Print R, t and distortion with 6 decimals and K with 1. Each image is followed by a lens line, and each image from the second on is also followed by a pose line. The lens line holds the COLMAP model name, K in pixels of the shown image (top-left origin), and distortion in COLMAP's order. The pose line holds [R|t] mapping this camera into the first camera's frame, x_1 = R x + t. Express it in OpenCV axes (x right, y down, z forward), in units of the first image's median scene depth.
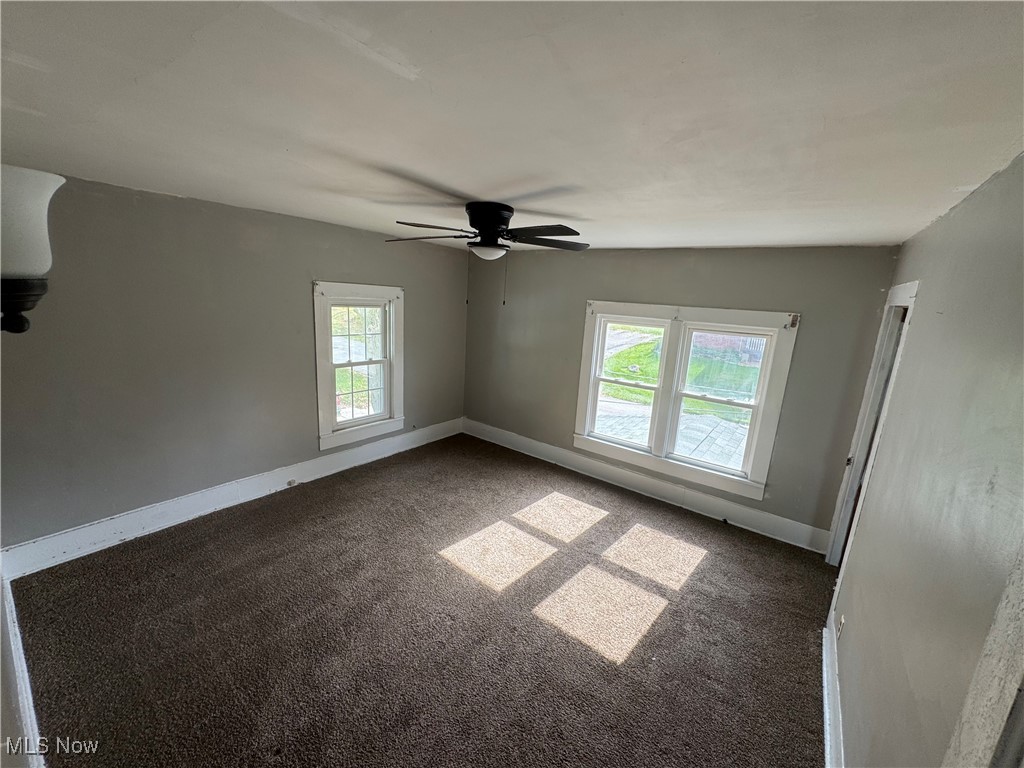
lens RADIAL K [[404.7, 0, 512.0], [0, 404.7, 388.2], [0, 0, 1]] dist [-0.001172, 0.000030]
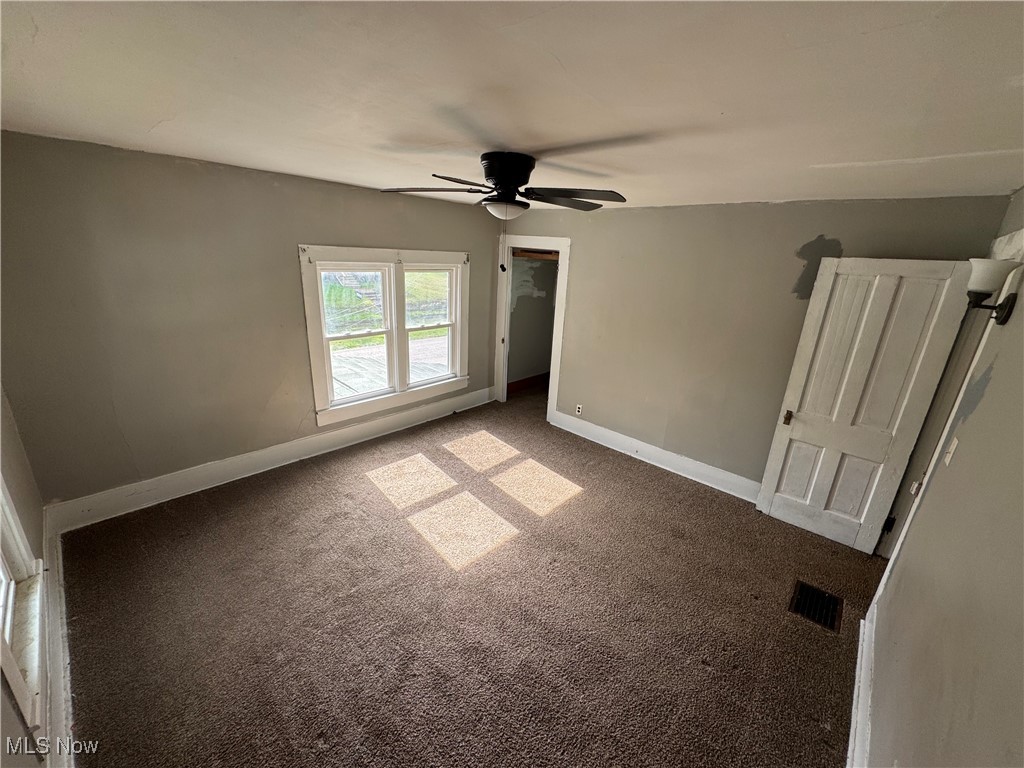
lens RADIAL K [[412.4, 0, 512.0], [0, 412.4, 384.0], [0, 0, 1]] dist [0.016899, -0.000012]
pose [[0.106379, -0.361006, 0.926476, -0.720386], [0.175961, 0.923892, 0.339795, -0.200721], [-0.978632, 0.126877, 0.161806, 0.599199]]
